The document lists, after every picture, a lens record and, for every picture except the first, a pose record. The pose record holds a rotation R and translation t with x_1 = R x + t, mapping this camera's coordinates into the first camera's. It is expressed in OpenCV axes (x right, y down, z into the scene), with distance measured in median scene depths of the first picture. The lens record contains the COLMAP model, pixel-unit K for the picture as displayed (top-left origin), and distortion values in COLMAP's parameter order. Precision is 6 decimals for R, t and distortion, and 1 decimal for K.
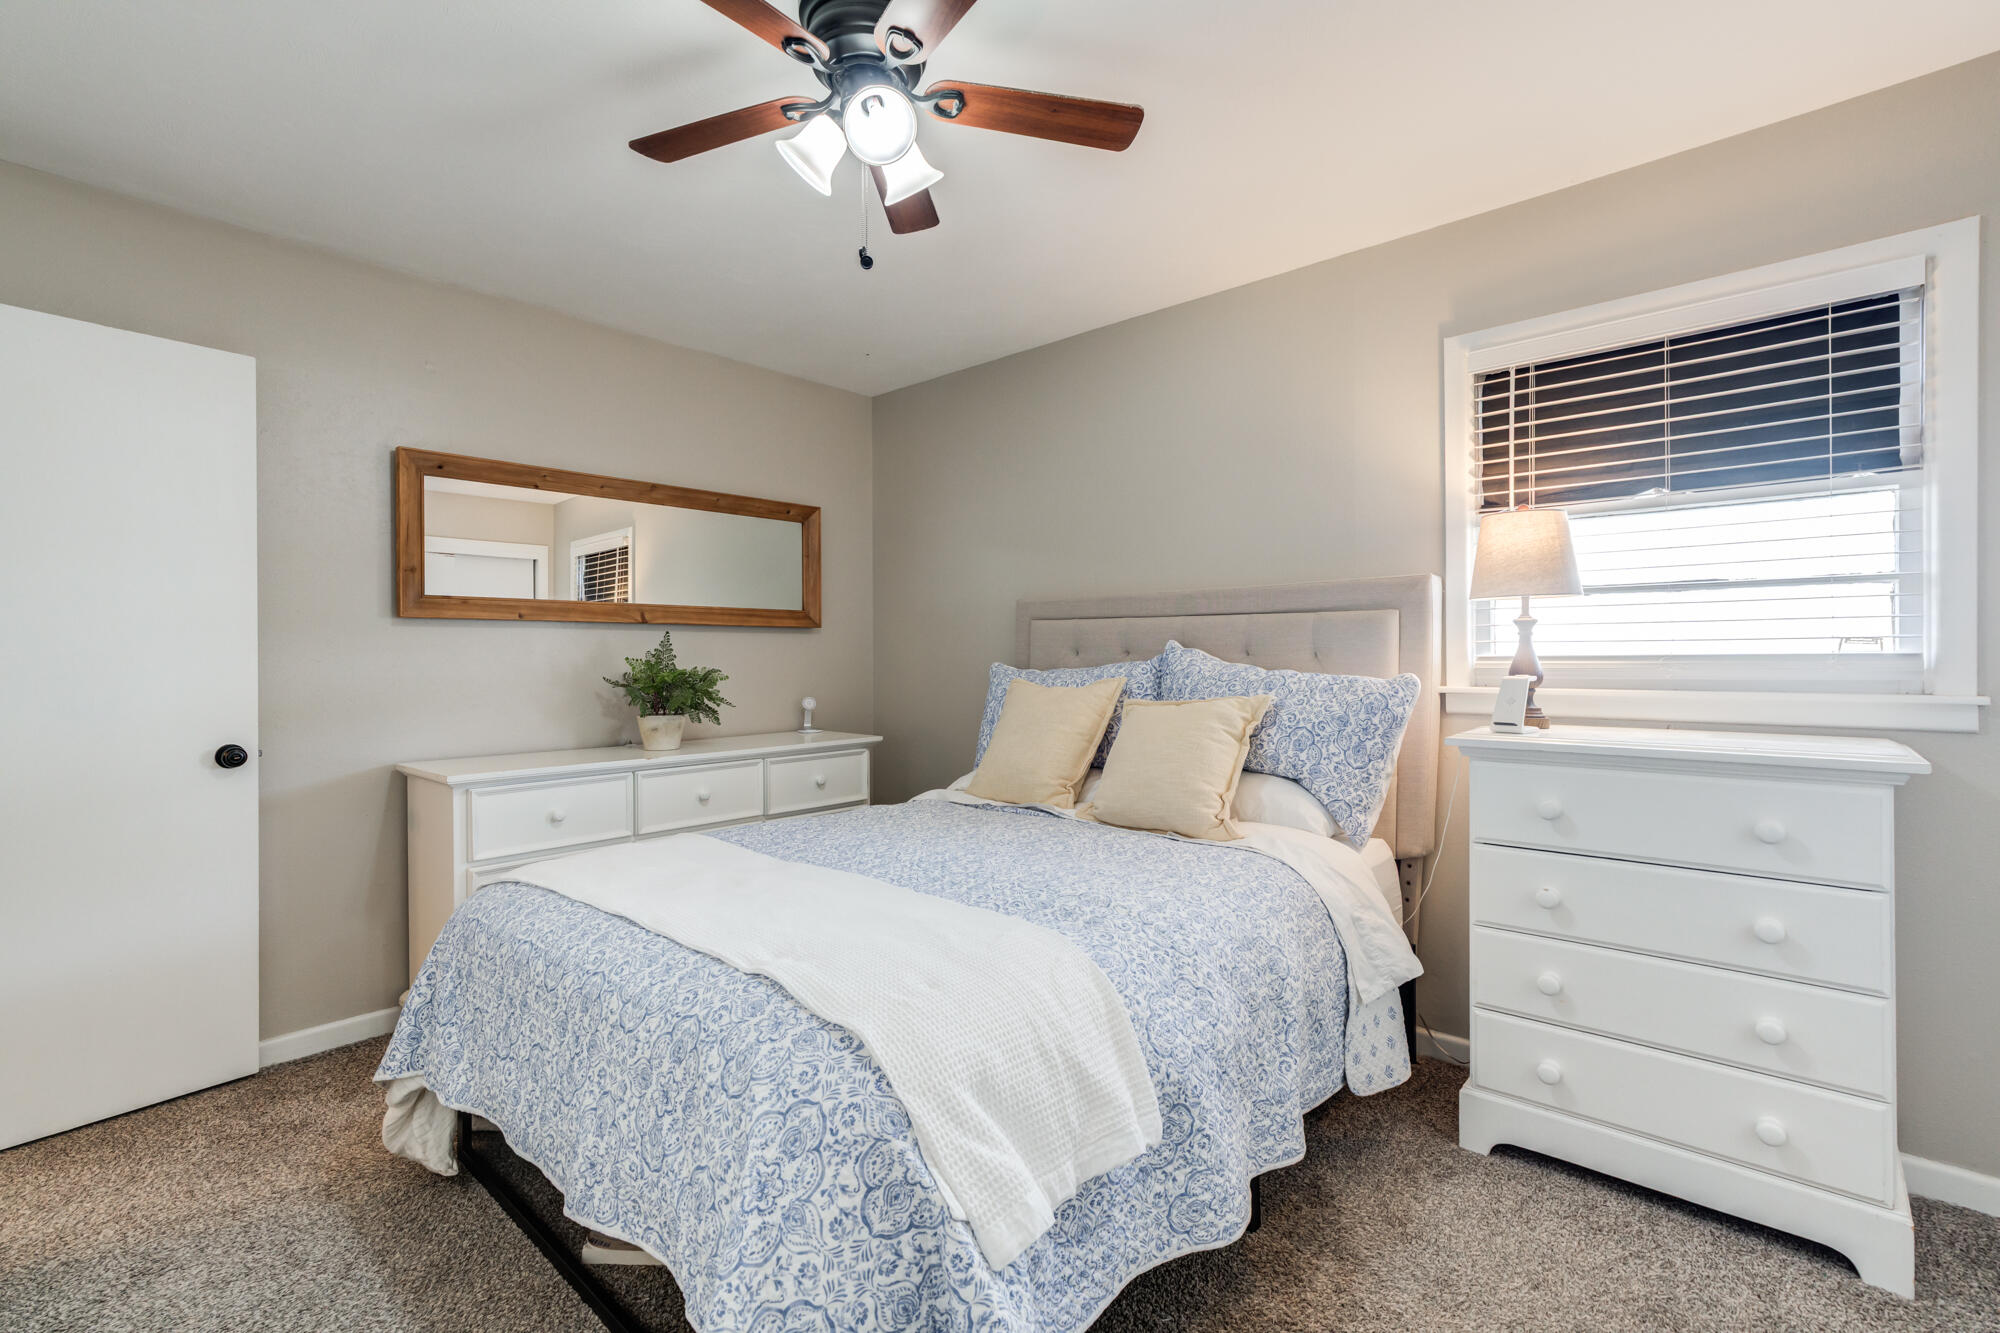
lens RADIAL K [[903.6, 0, 989.9], [0, 903.6, 662.7], [0, 0, 1]] dist [-0.015251, 0.013951]
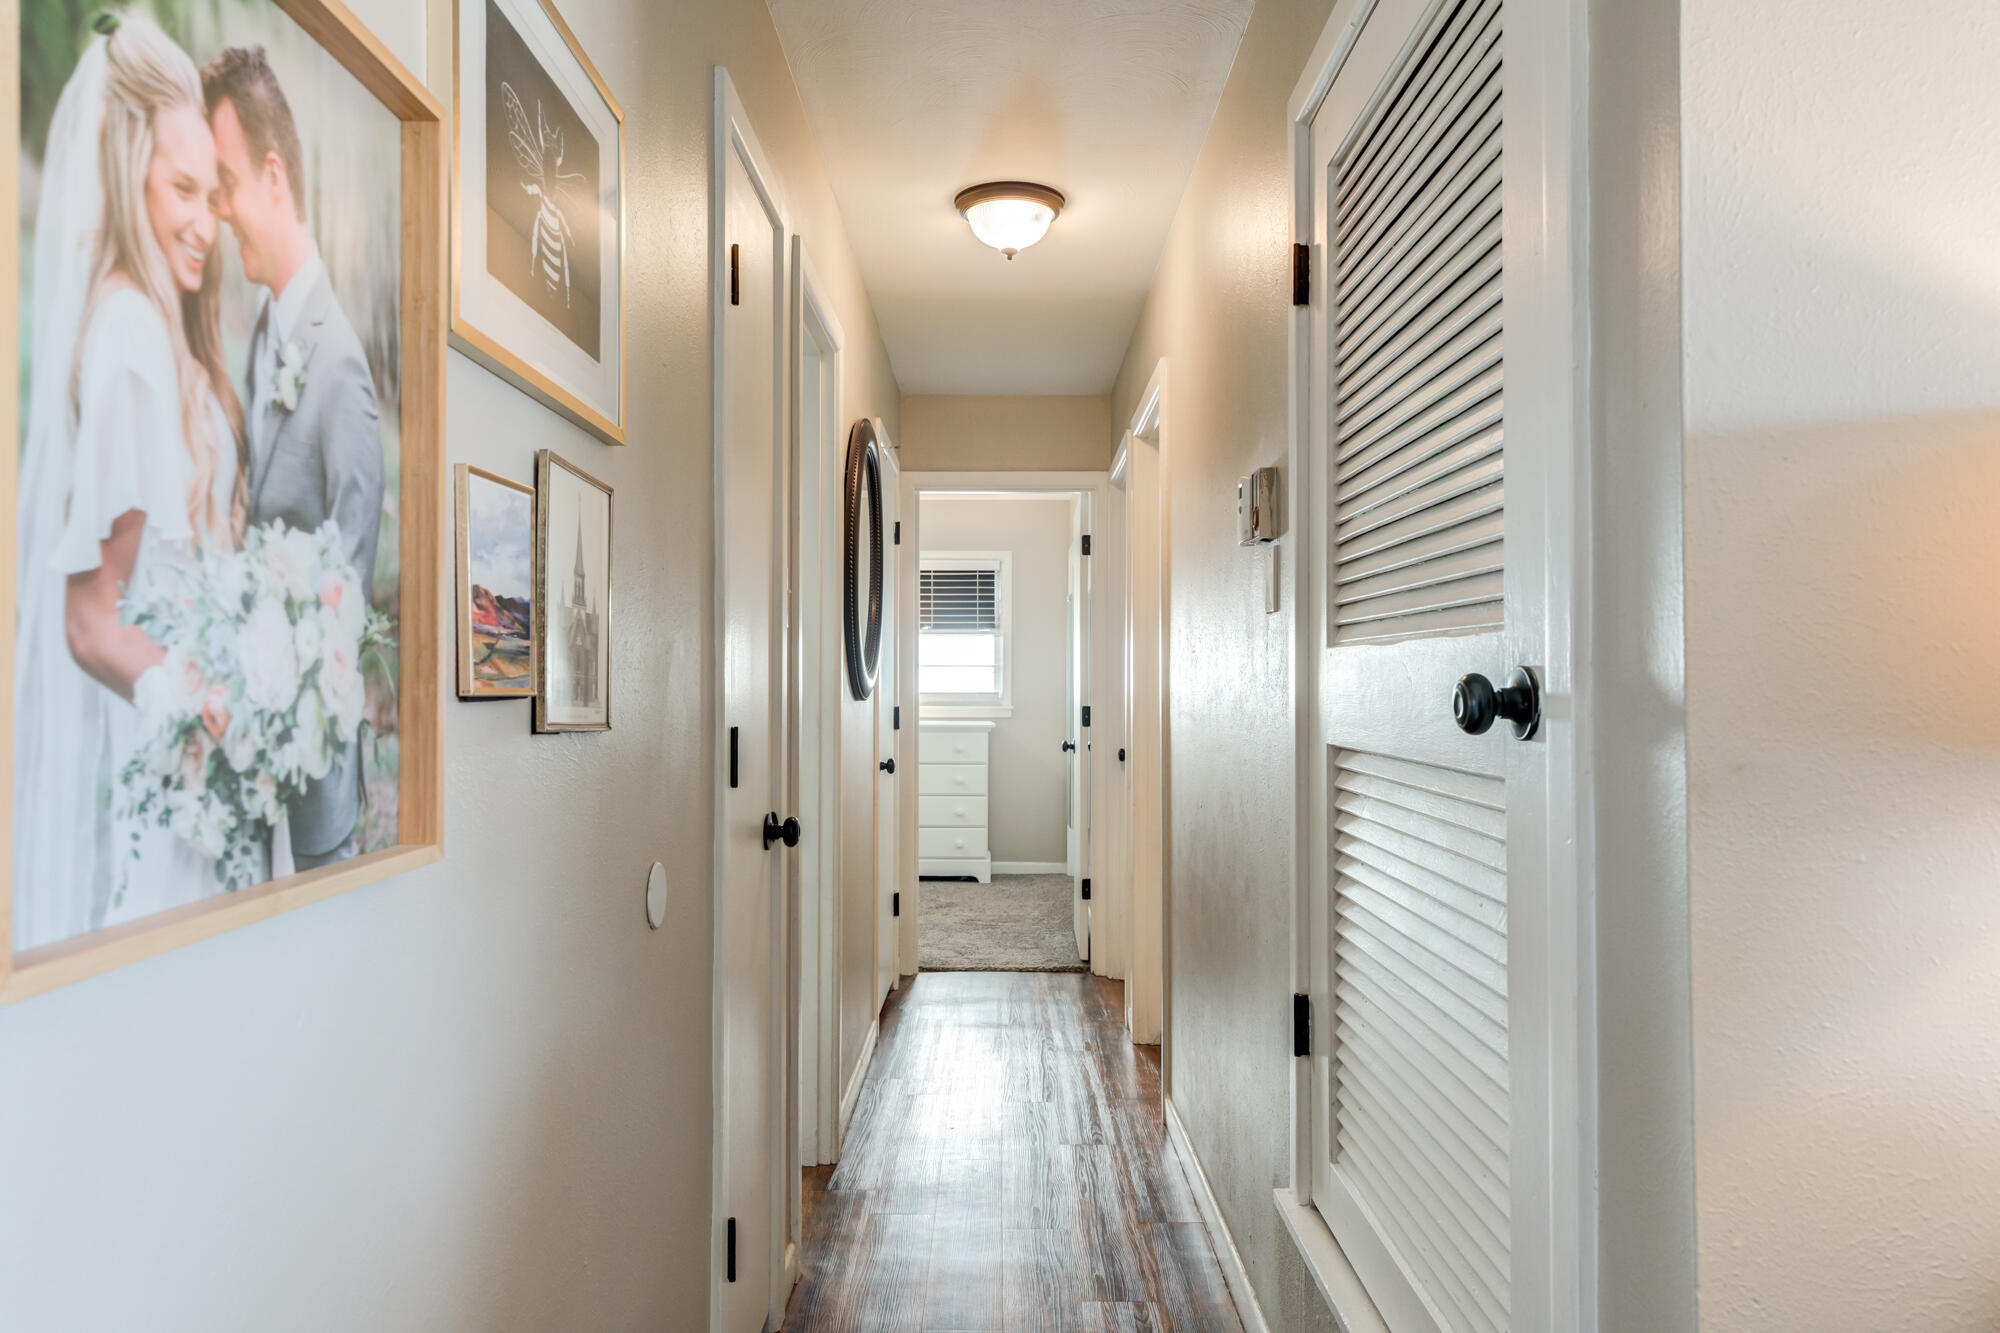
lens RADIAL K [[1361.2, 0, 1000.0], [0, 1361.2, 666.5], [0, 0, 1]] dist [0.001653, -0.001024]
pose [[0.739807, 0.020685, 0.672501, -1.211640], [-0.007042, 0.999711, -0.023003, 0.004612], [-0.672782, 0.012282, 0.739739, -1.416683]]
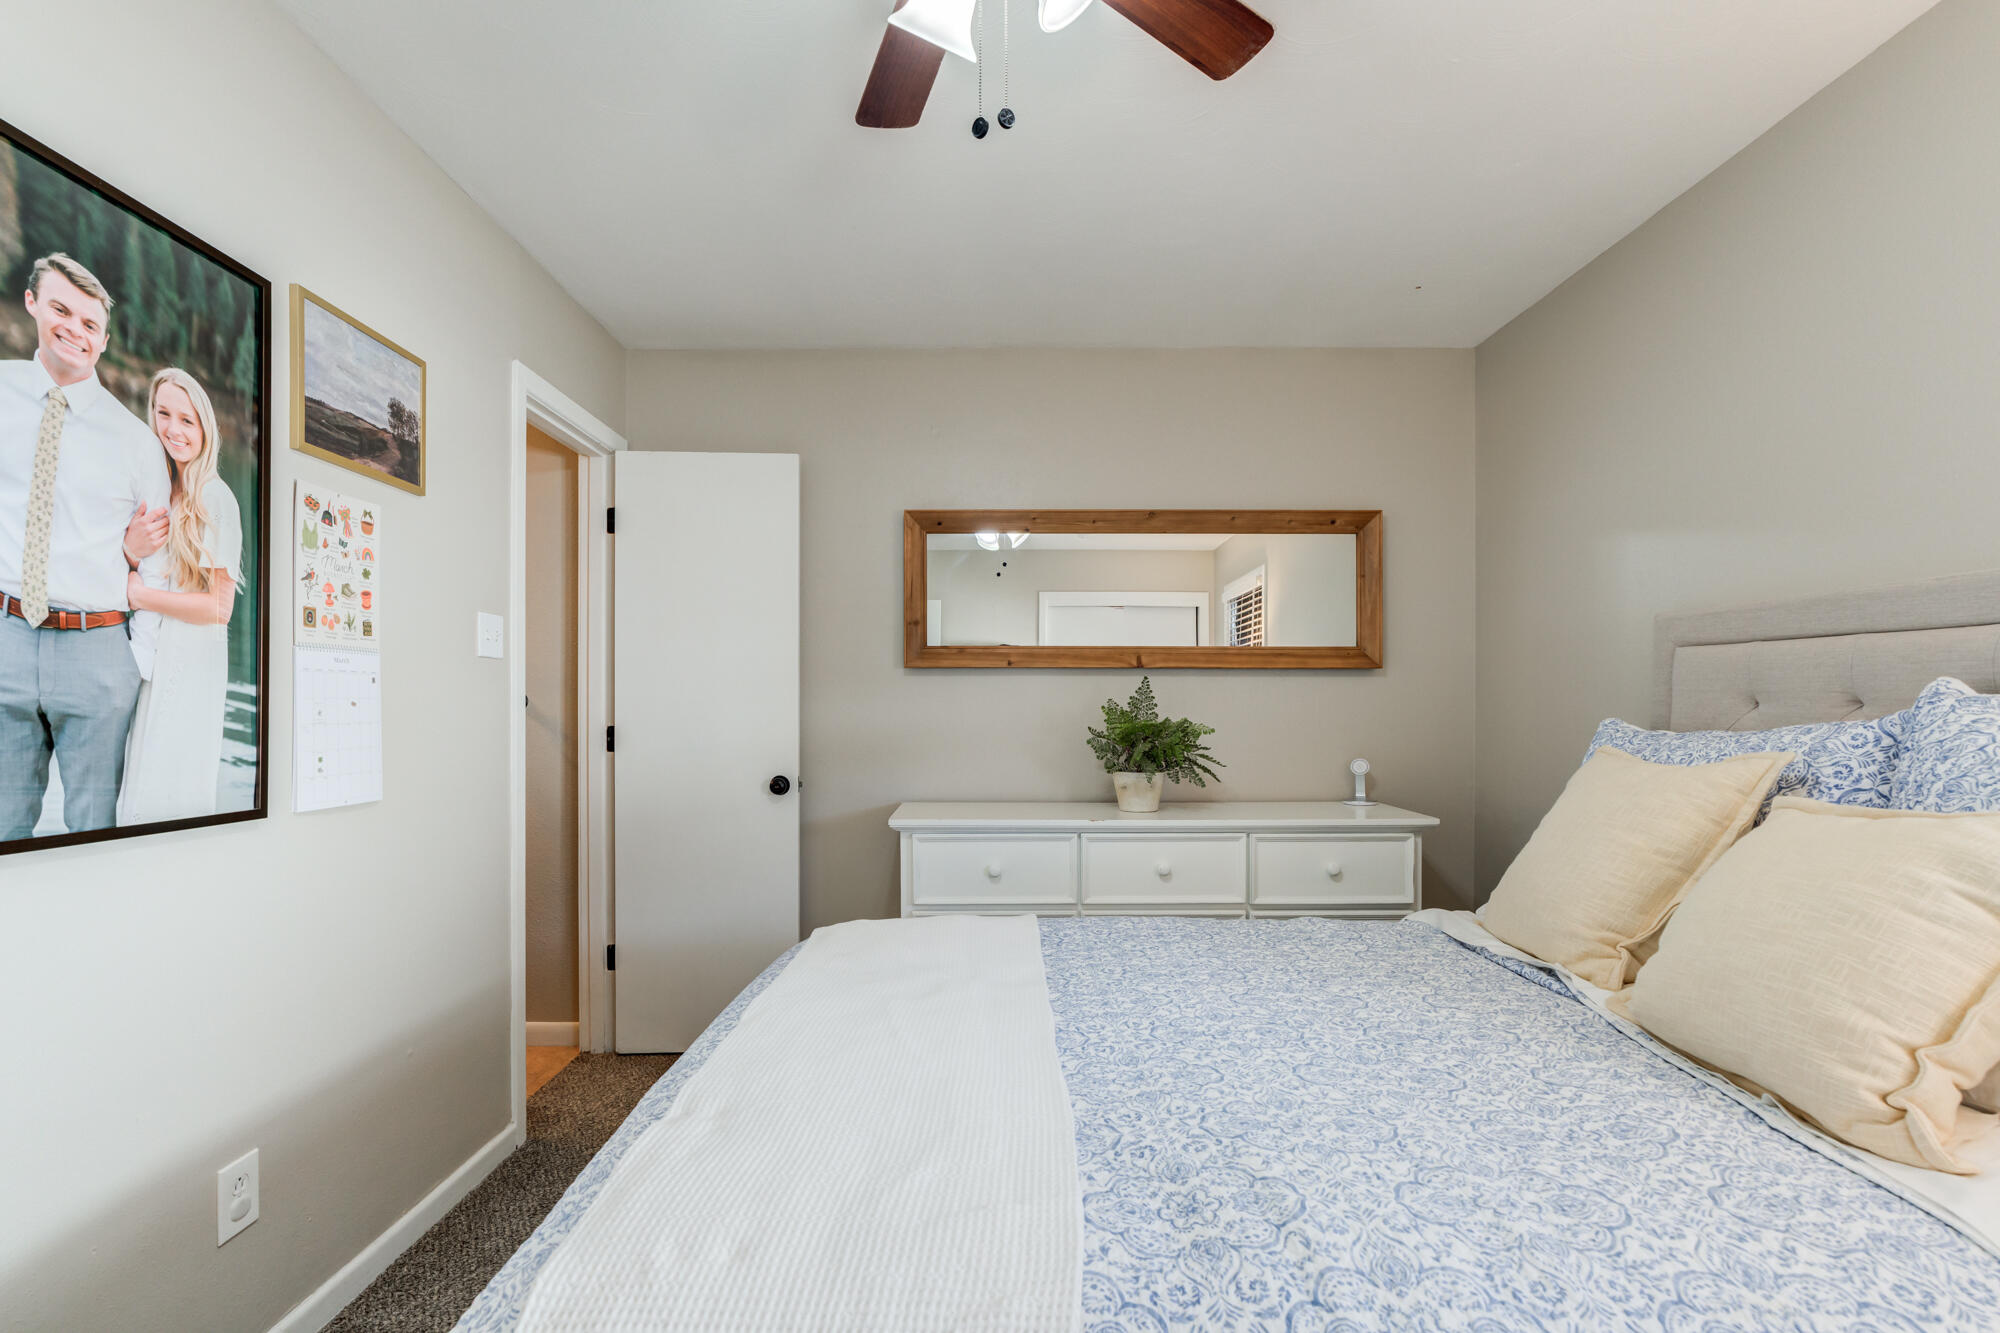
lens RADIAL K [[914.8, 0, 994.4], [0, 914.8, 716.5], [0, 0, 1]] dist [-0.000882, 0.000477]
pose [[0.670654, 0.015282, -0.741613, 0.230806], [-0.010694, 0.999883, 0.010933, -0.004327], [0.741693, 0.000598, 0.670739, 0.331808]]
